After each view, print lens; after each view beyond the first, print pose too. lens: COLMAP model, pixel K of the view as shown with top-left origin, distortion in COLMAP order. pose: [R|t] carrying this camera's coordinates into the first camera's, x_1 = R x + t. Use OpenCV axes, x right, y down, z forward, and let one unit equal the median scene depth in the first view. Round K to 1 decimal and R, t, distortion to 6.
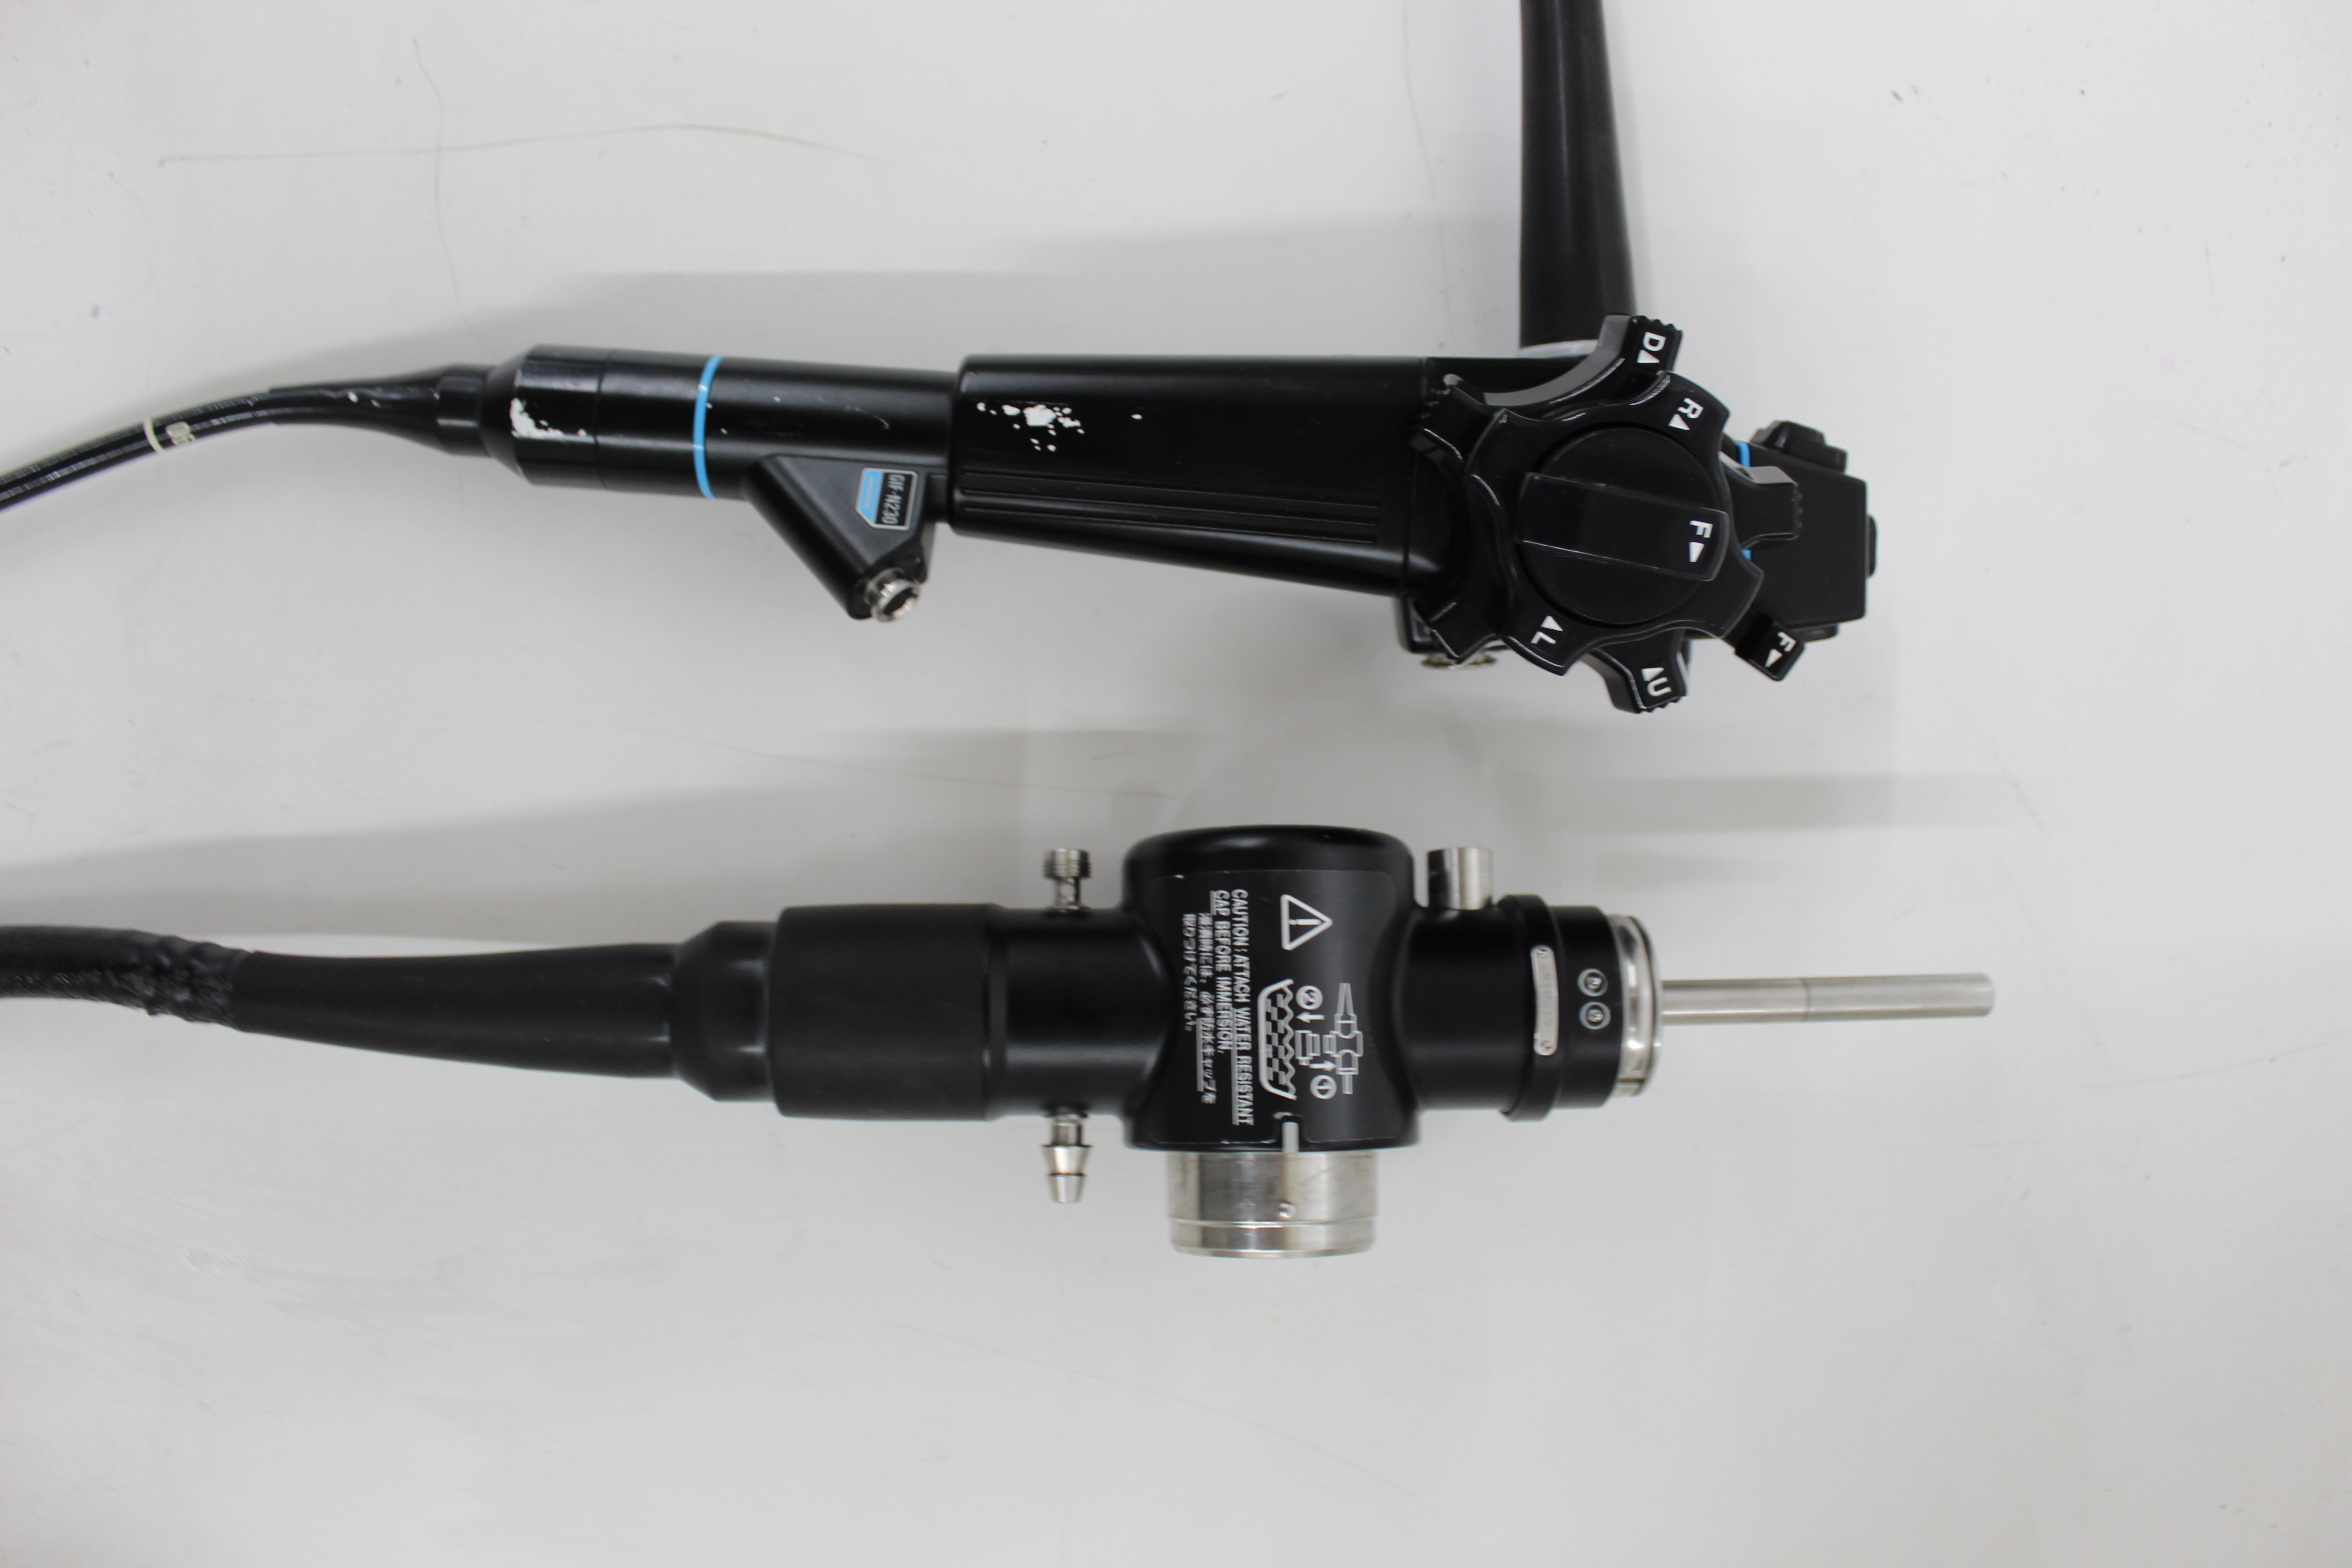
lens RADIAL K [[1885.8, 0, 1176.0], [0, 1885.8, 784.0], [0, 0, 1]] dist [-0.192836, 0.193729]
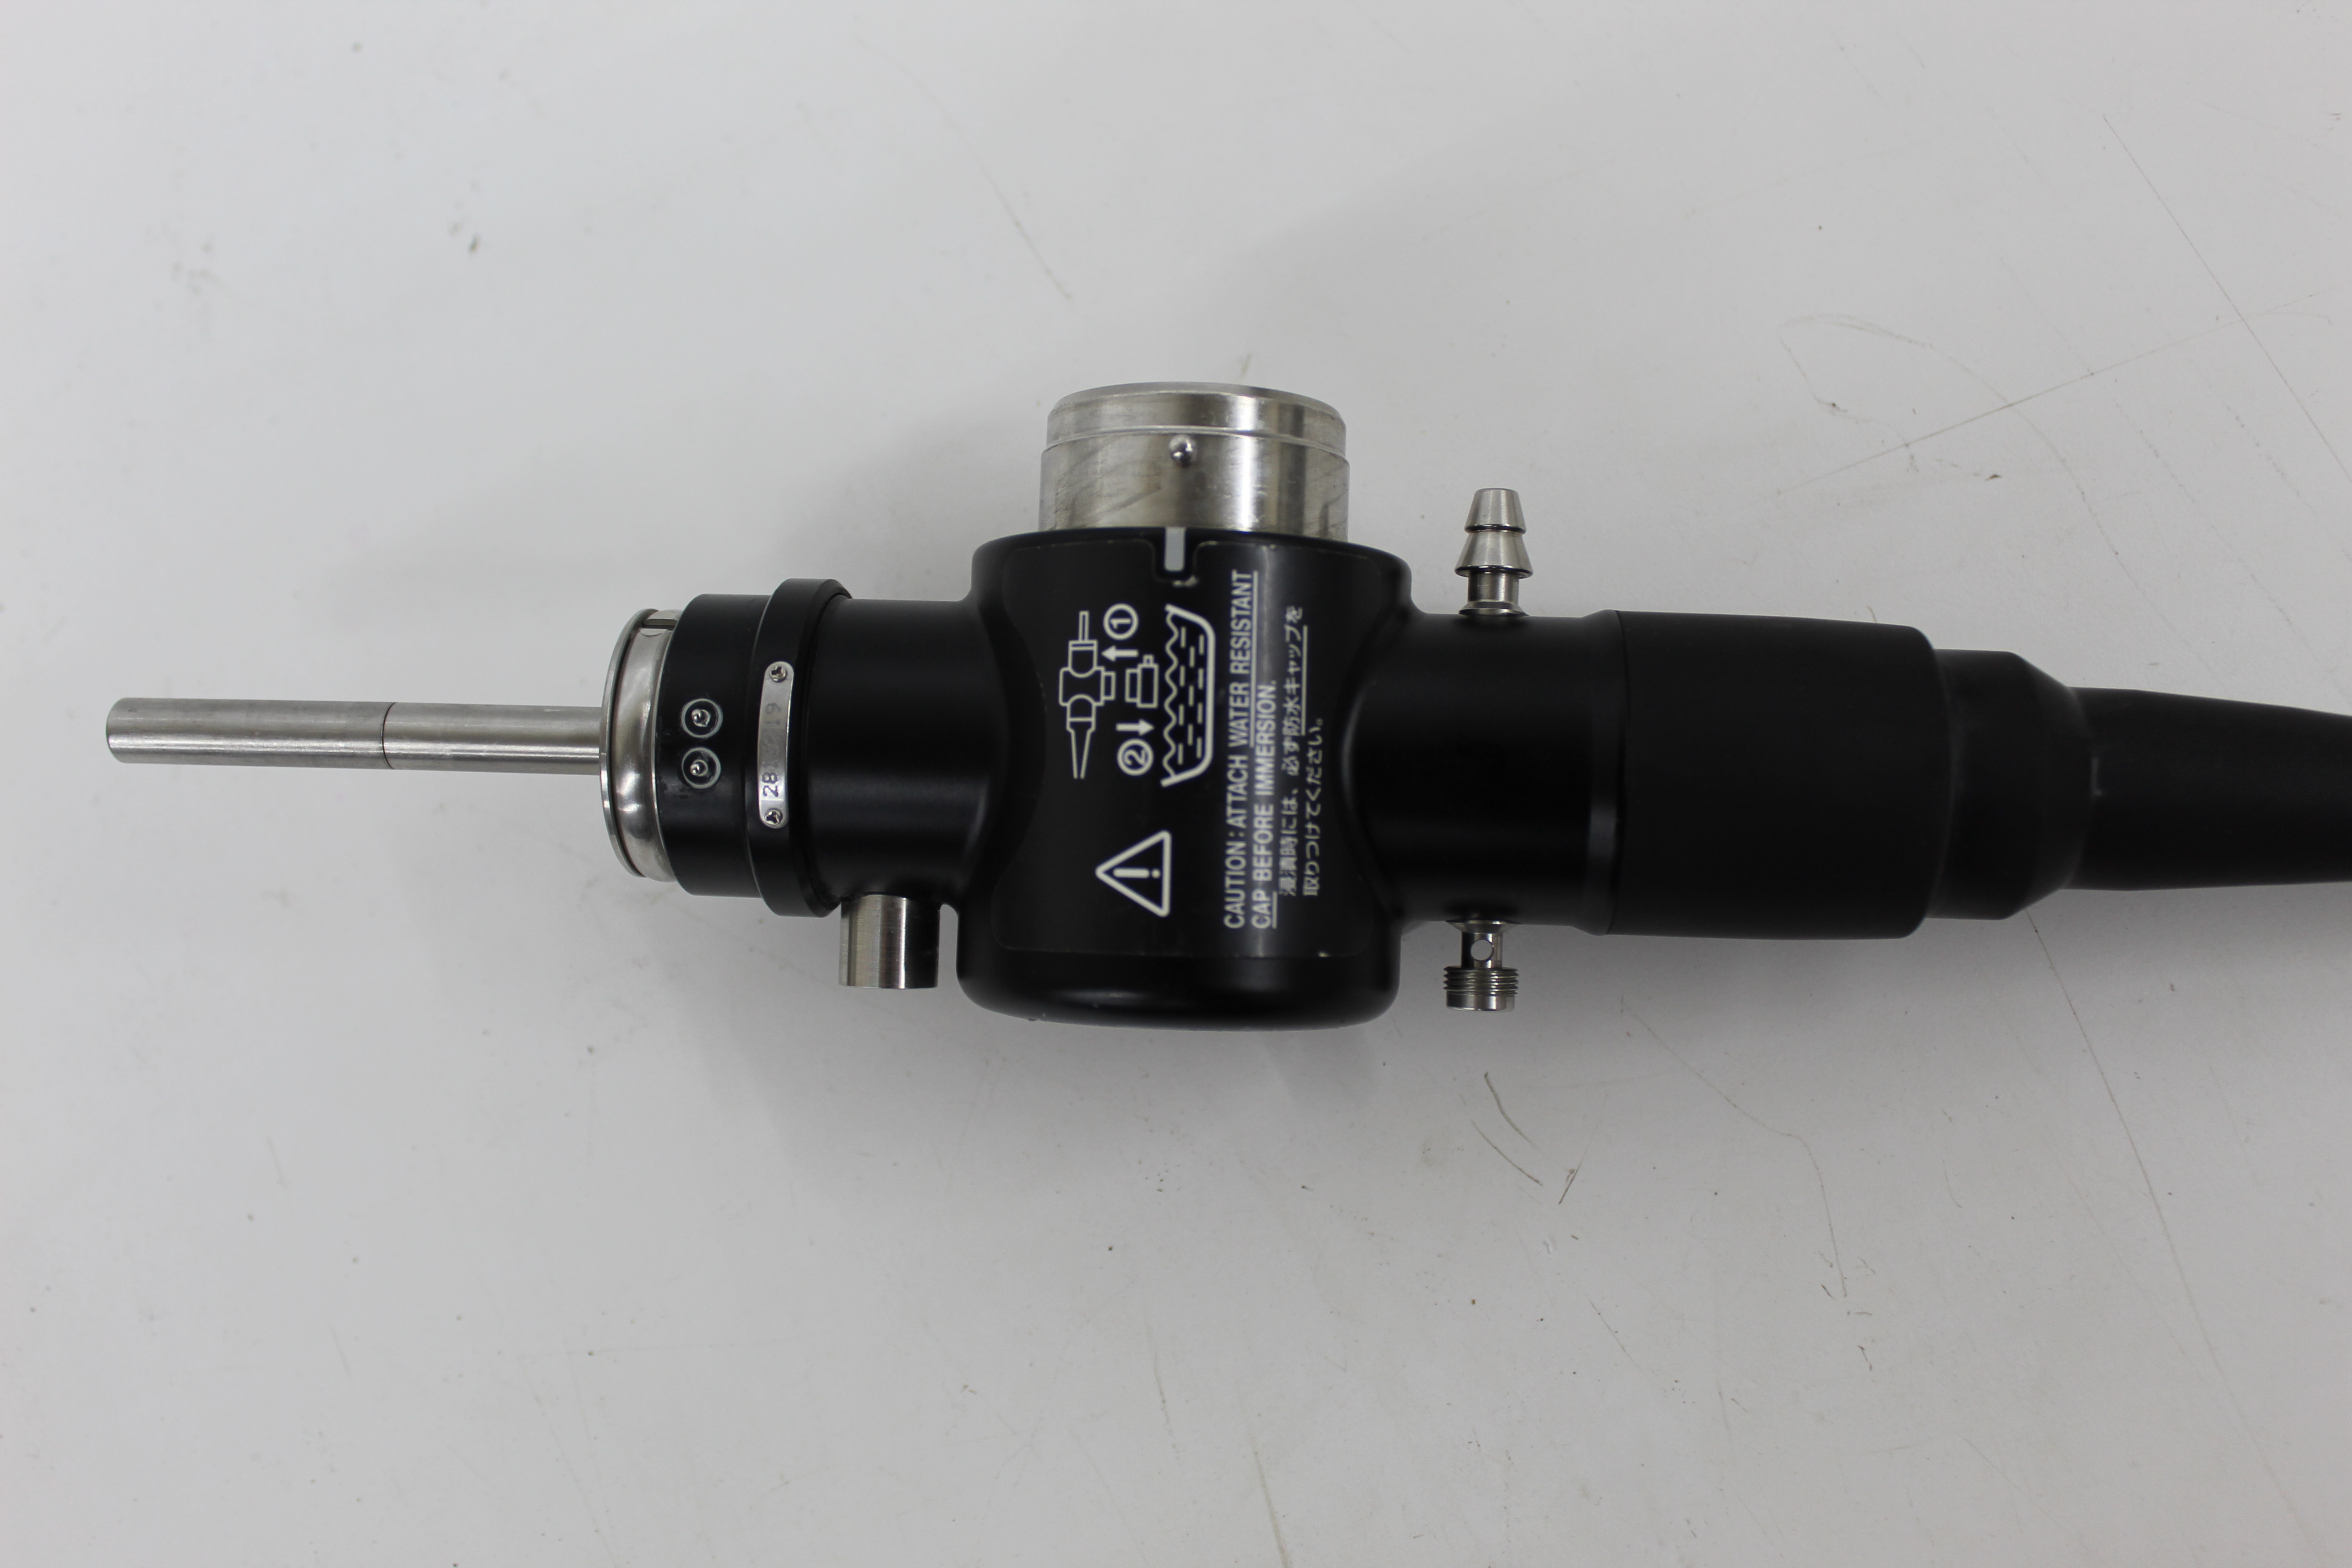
lens RADIAL K [[2354.9, 0, 1176.0], [0, 2354.9, 784.0], [0, 0, 1]] dist [-0.116159, 0.000434]
pose [[-0.999048, -0.039906, 0.017614, 0.041719], [0.042343, -0.984215, 0.171835, -0.036039], [0.010479, 0.172417, 0.984968, 0.189451]]
